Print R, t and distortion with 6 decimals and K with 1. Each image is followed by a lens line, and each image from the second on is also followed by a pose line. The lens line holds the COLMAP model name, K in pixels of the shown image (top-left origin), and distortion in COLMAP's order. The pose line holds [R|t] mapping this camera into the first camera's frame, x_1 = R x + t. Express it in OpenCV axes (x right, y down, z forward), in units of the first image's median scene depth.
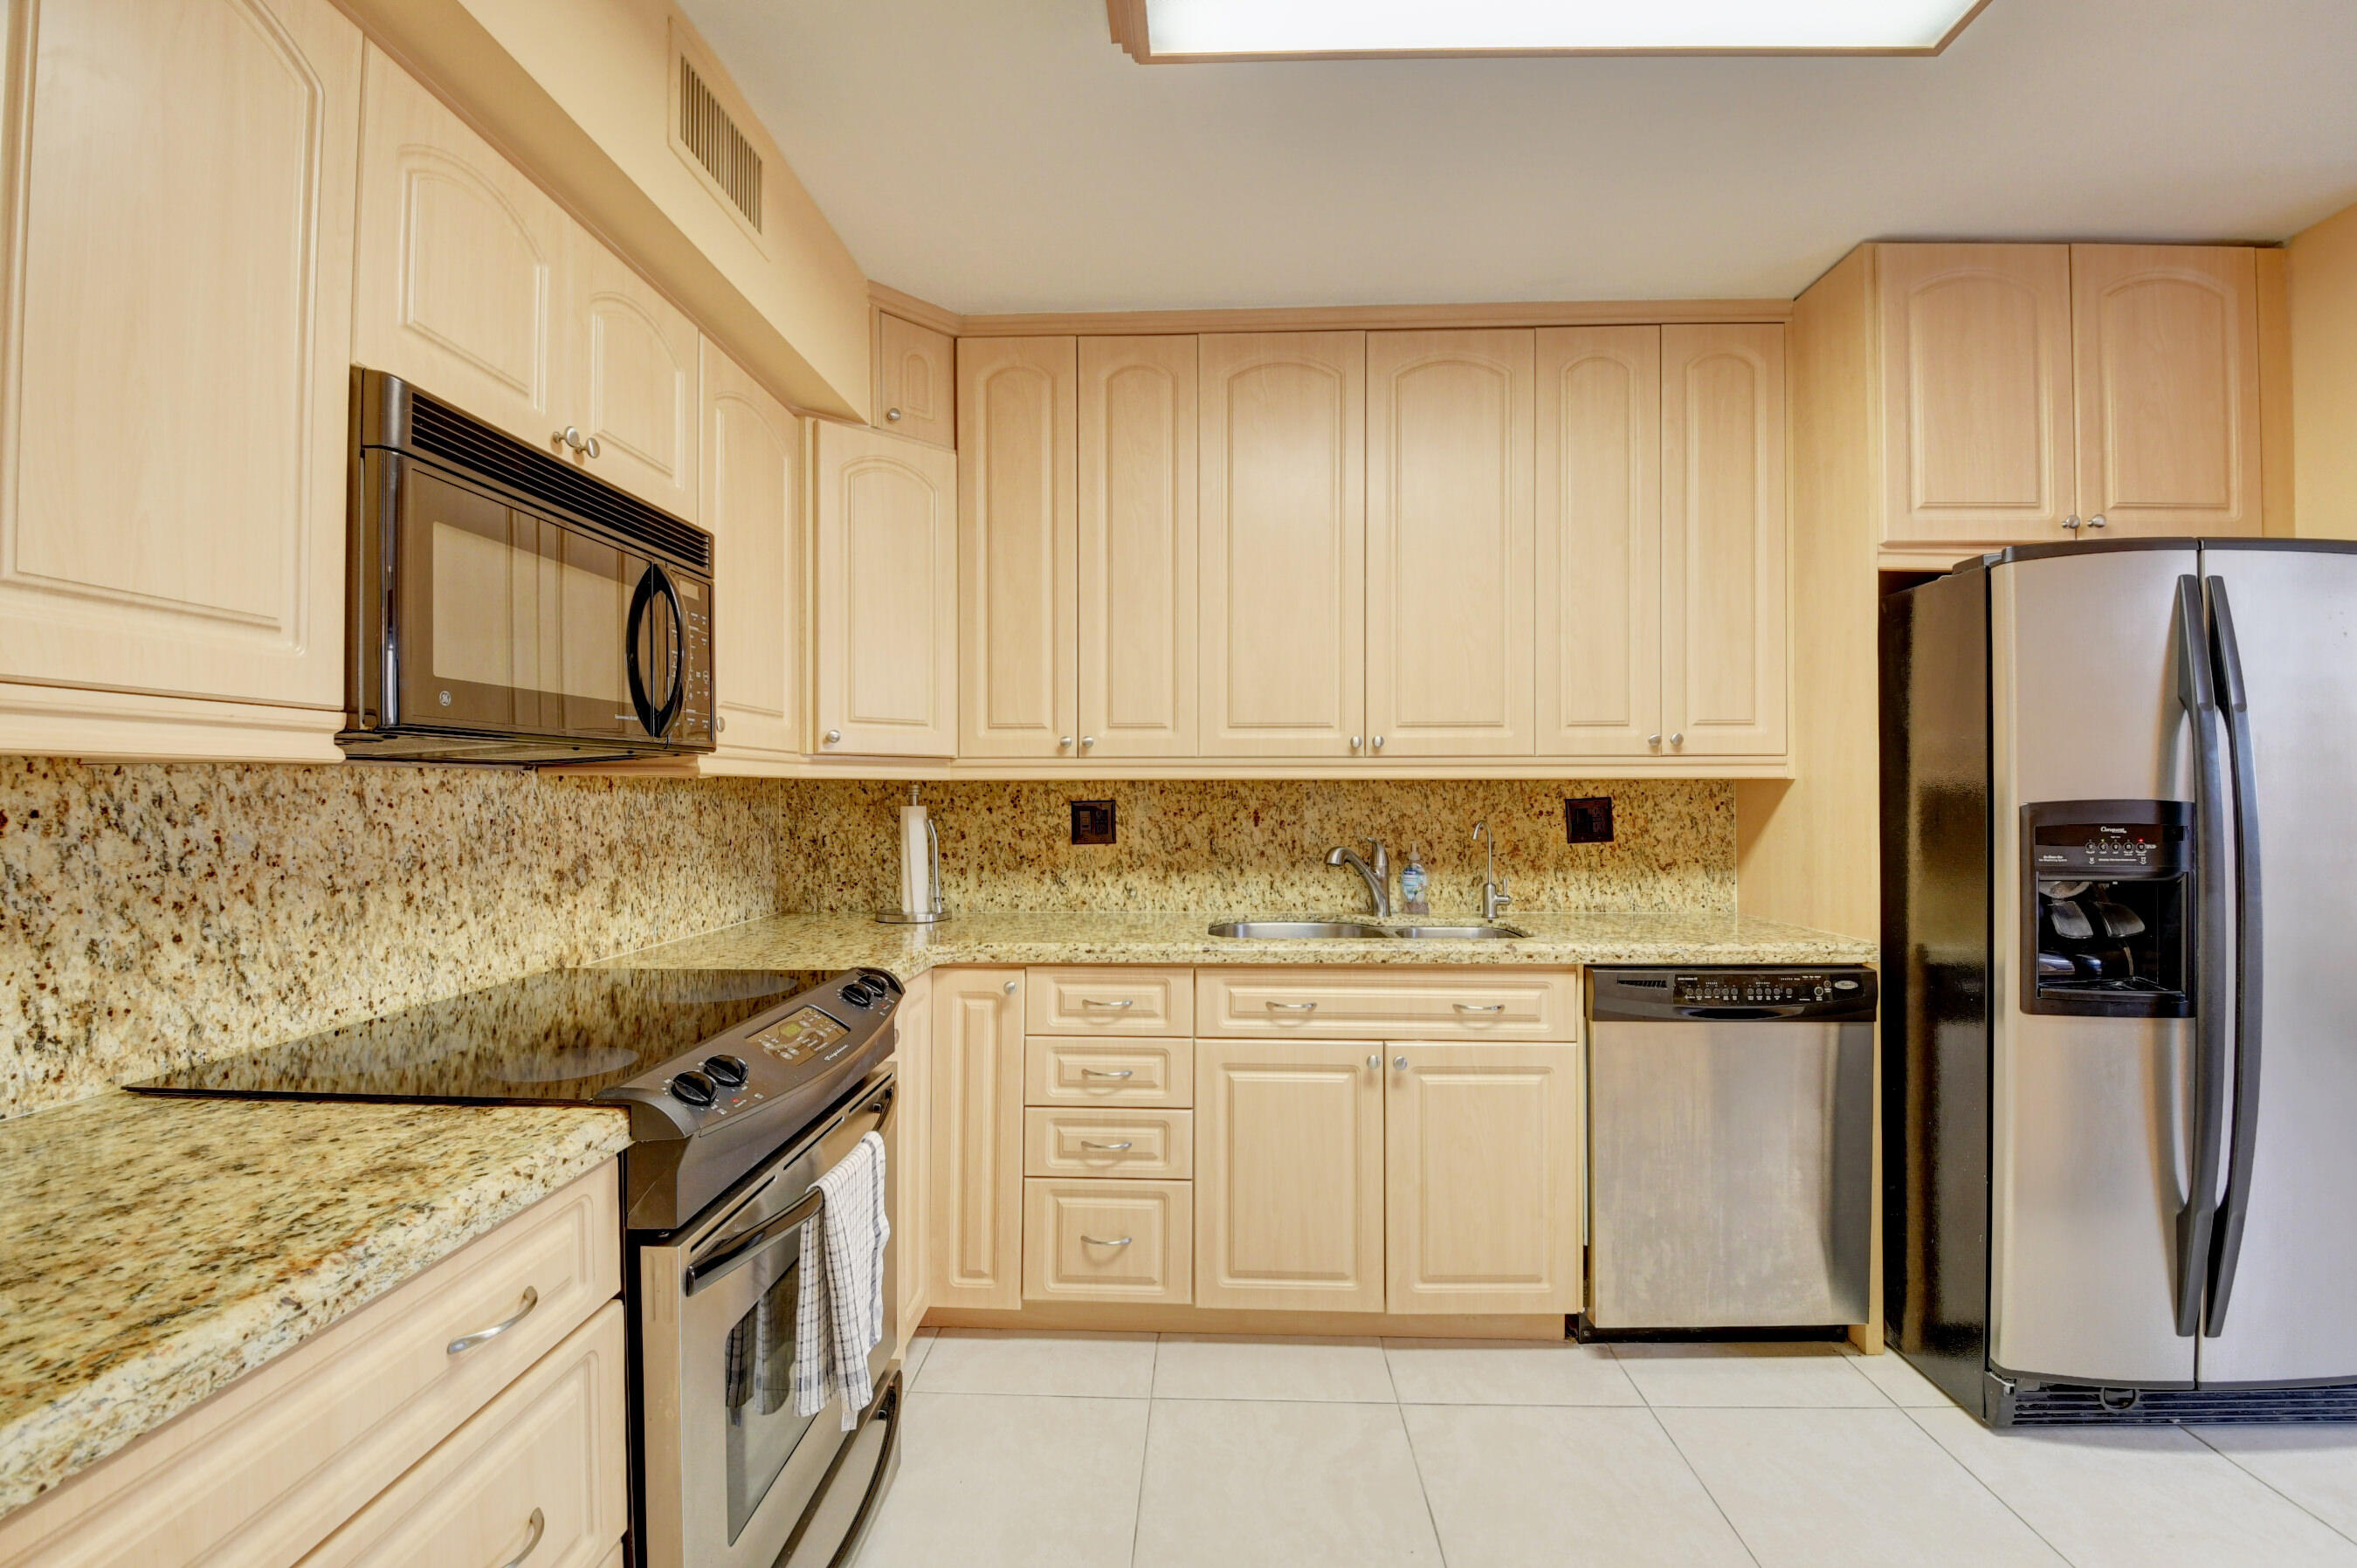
lens RADIAL K [[1037.2, 0, 1177.5], [0, 1037.2, 788.8], [0, 0, 1]] dist [0.013638, -0.025063]
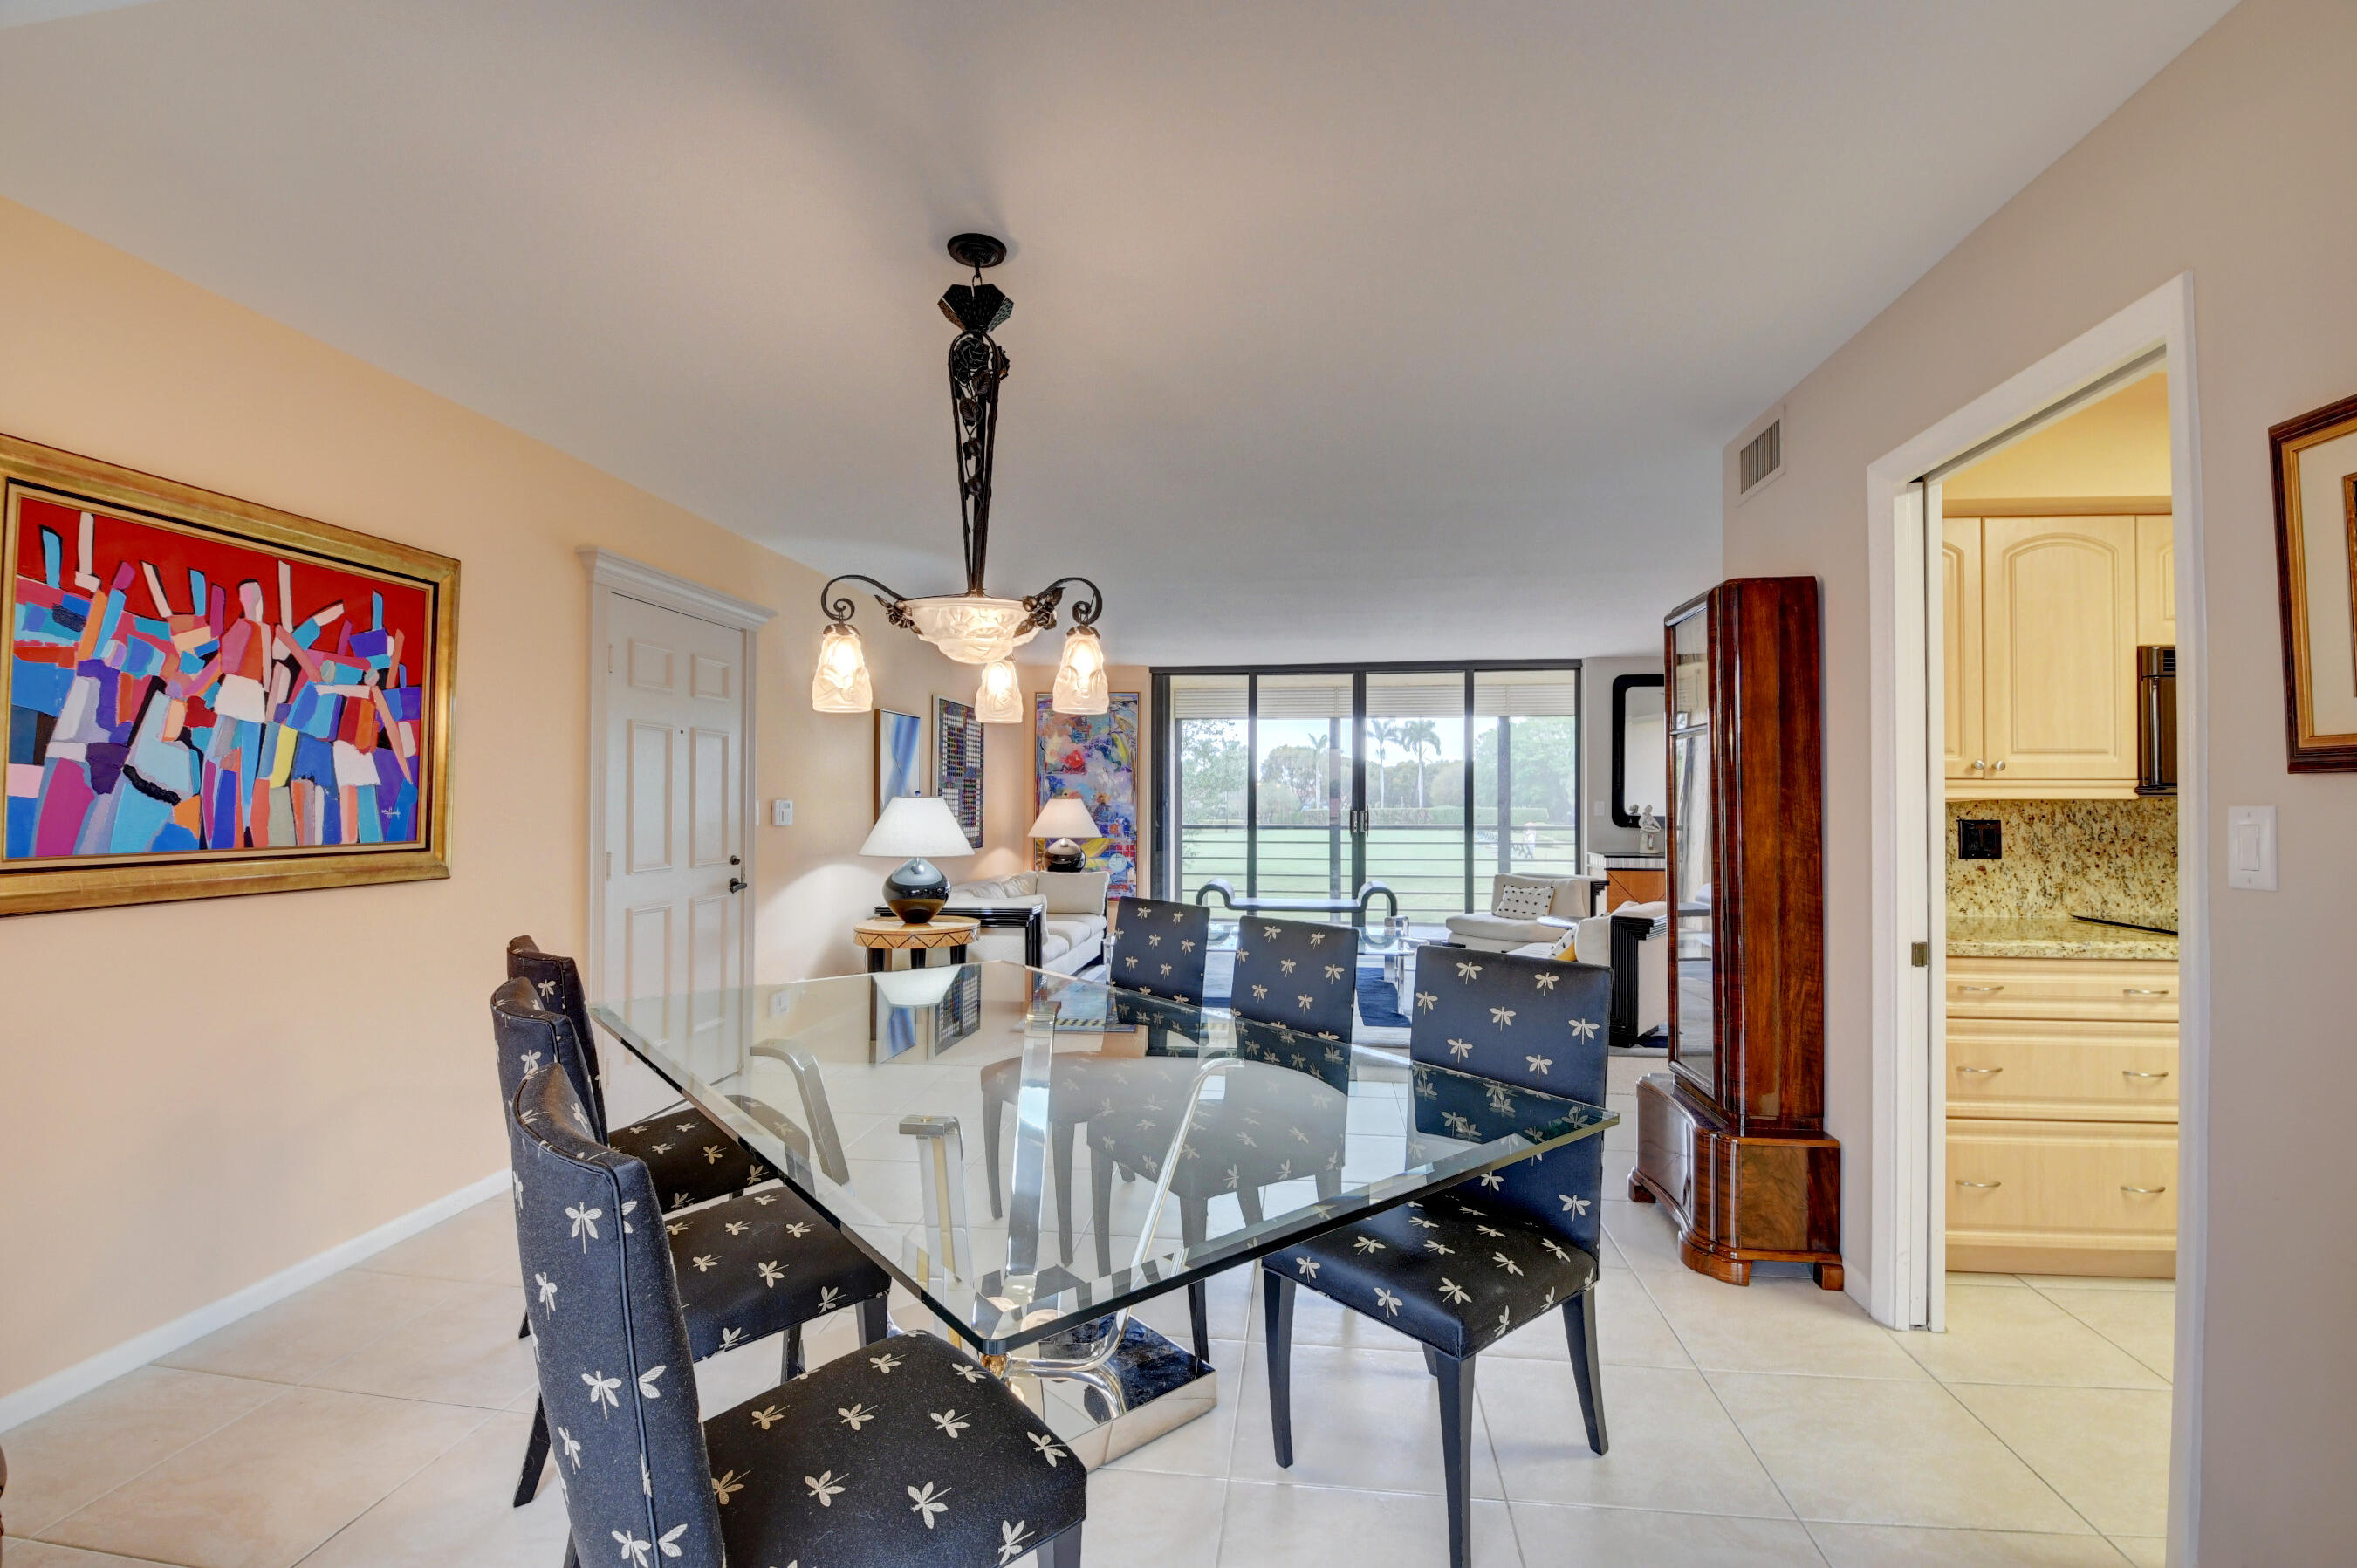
lens RADIAL K [[1037.3, 0, 1177.5], [0, 1037.3, 788.8], [0, 0, 1]] dist [0.013638, -0.025063]
pose [[-0.089030, -0.009155, -0.995987, 1.001817], [-0.004282, 0.999952, -0.008809, -0.008707], [0.996020, 0.003481, -0.089065, -0.592595]]
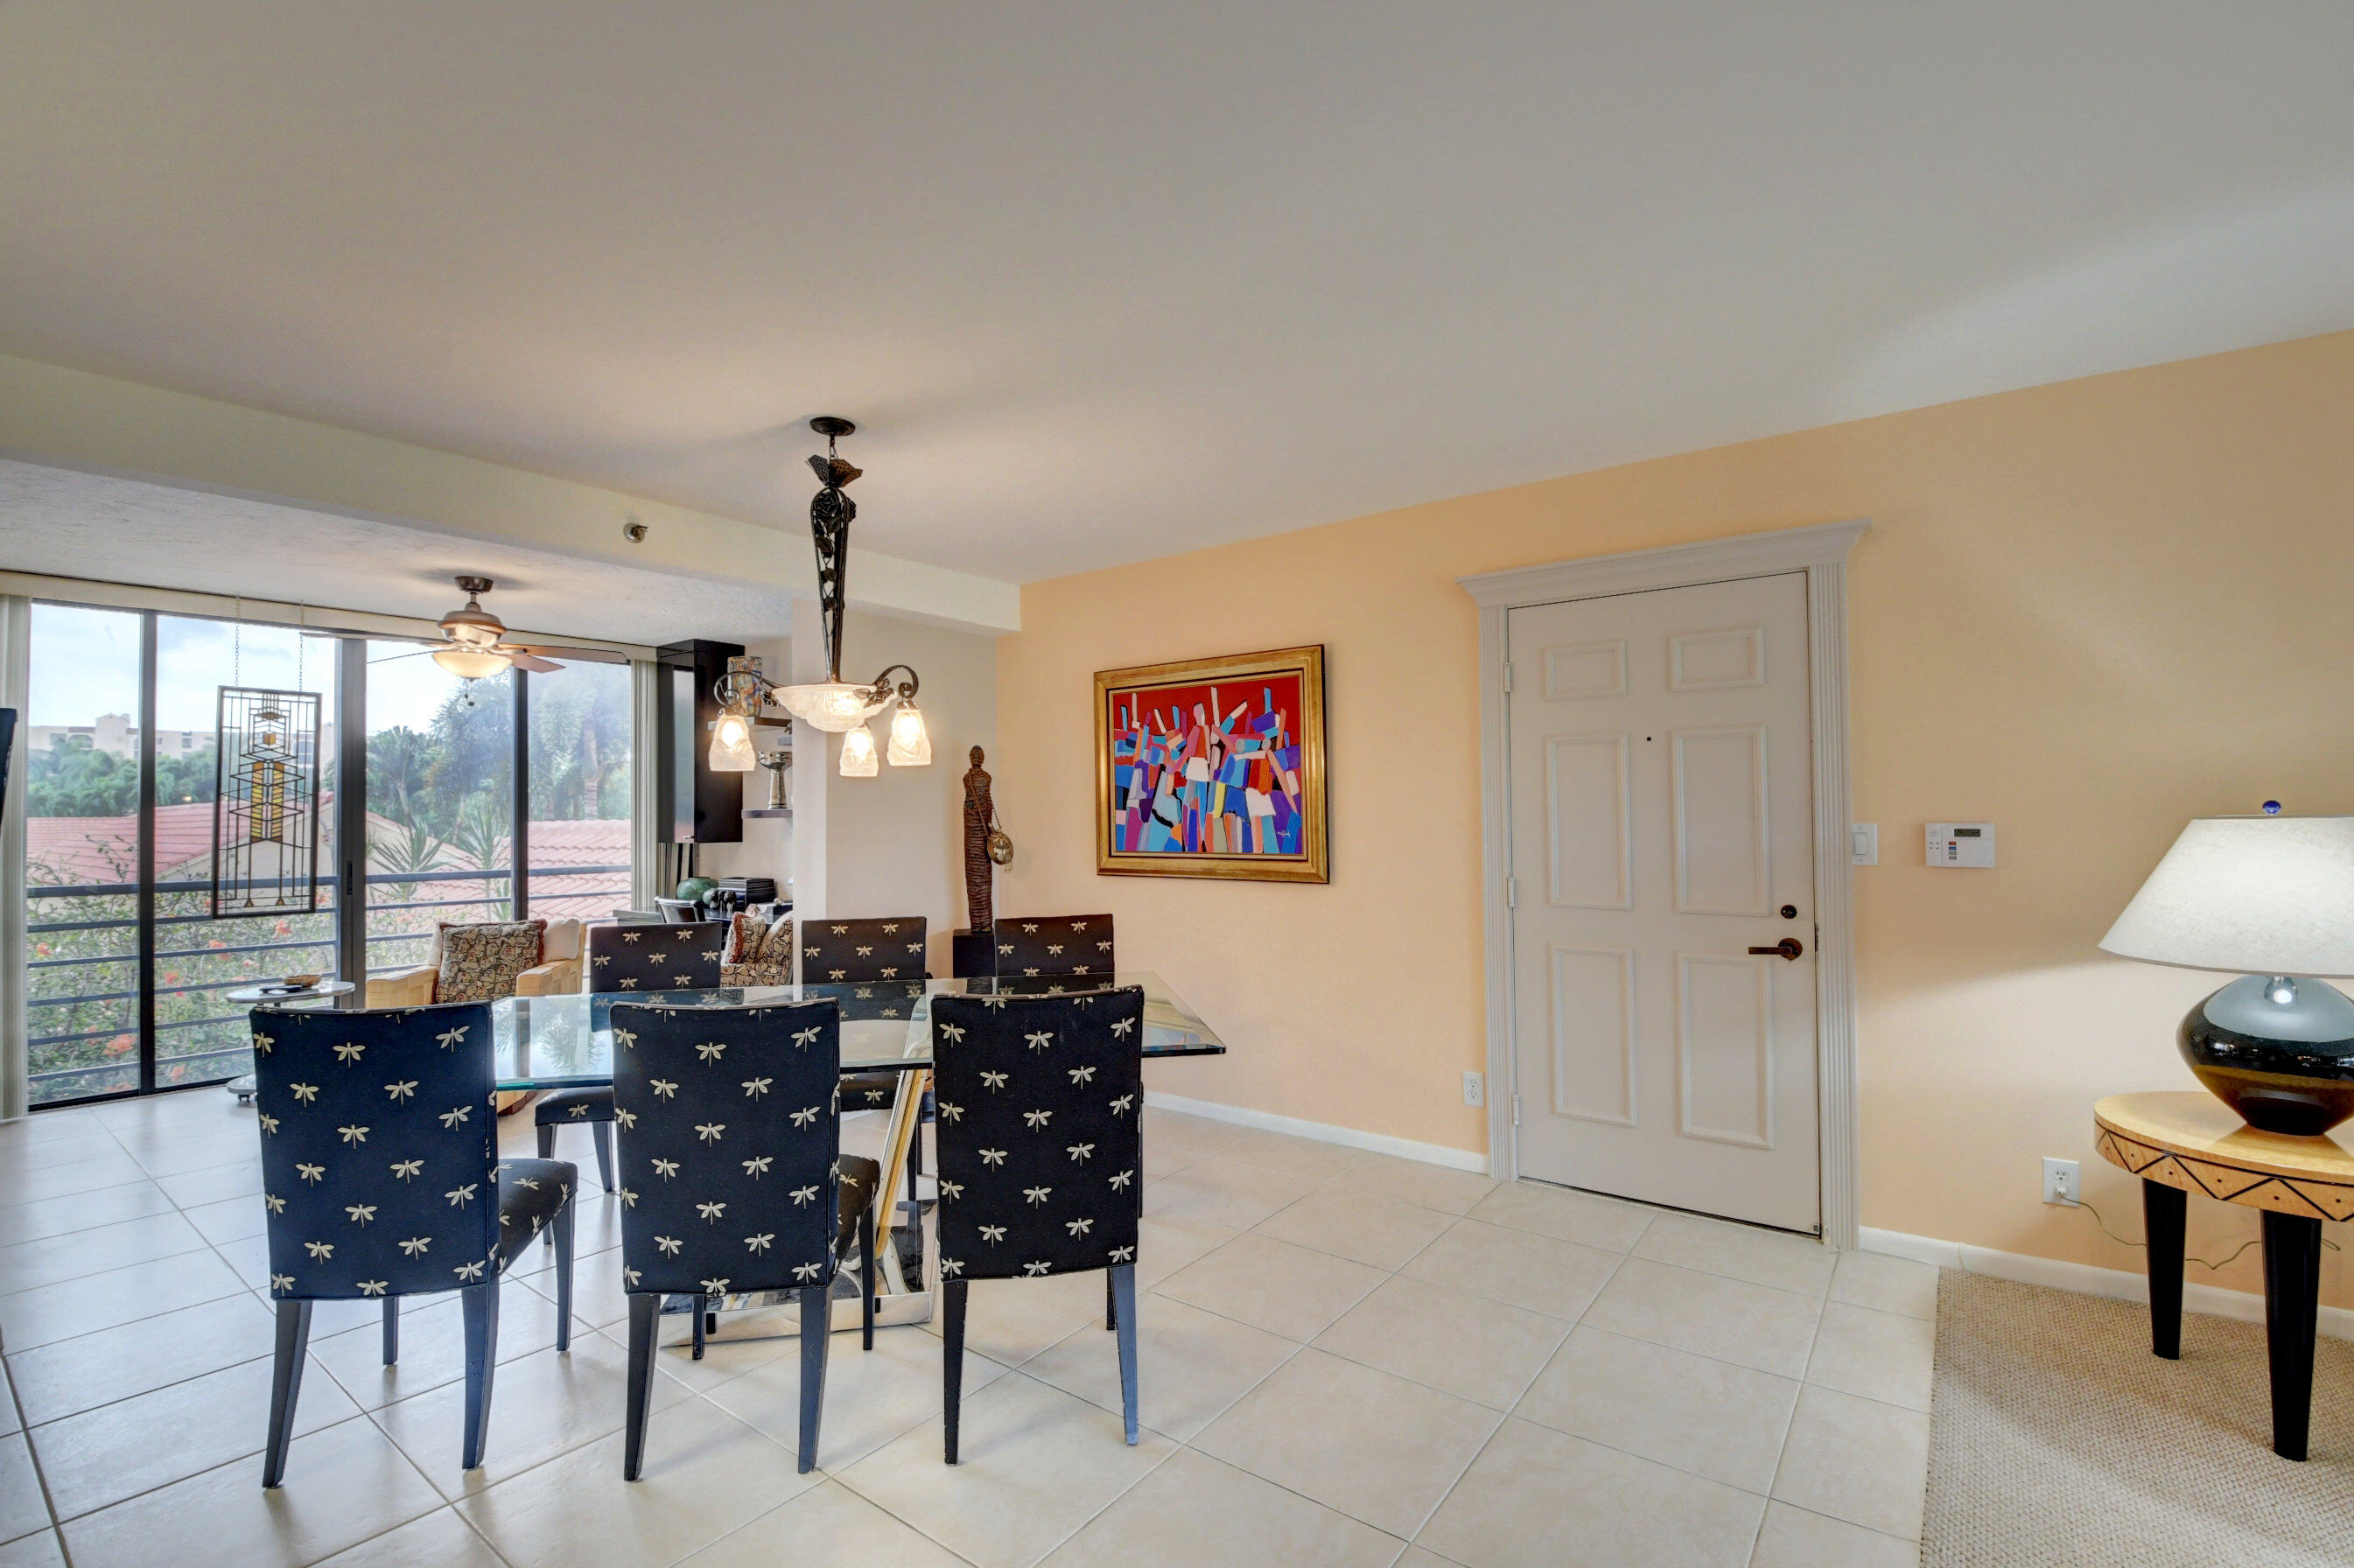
lens RADIAL K [[1035.9, 0, 1176.0], [0, 1035.9, 788.8], [0, 0, 1]] dist [0.013638, -0.025063]
pose [[-0.818062, 0.024410, 0.574611, -1.101642], [0.013700, 0.999642, -0.022962, -0.027306], [-0.574966, -0.010912, -0.818104, -0.028975]]
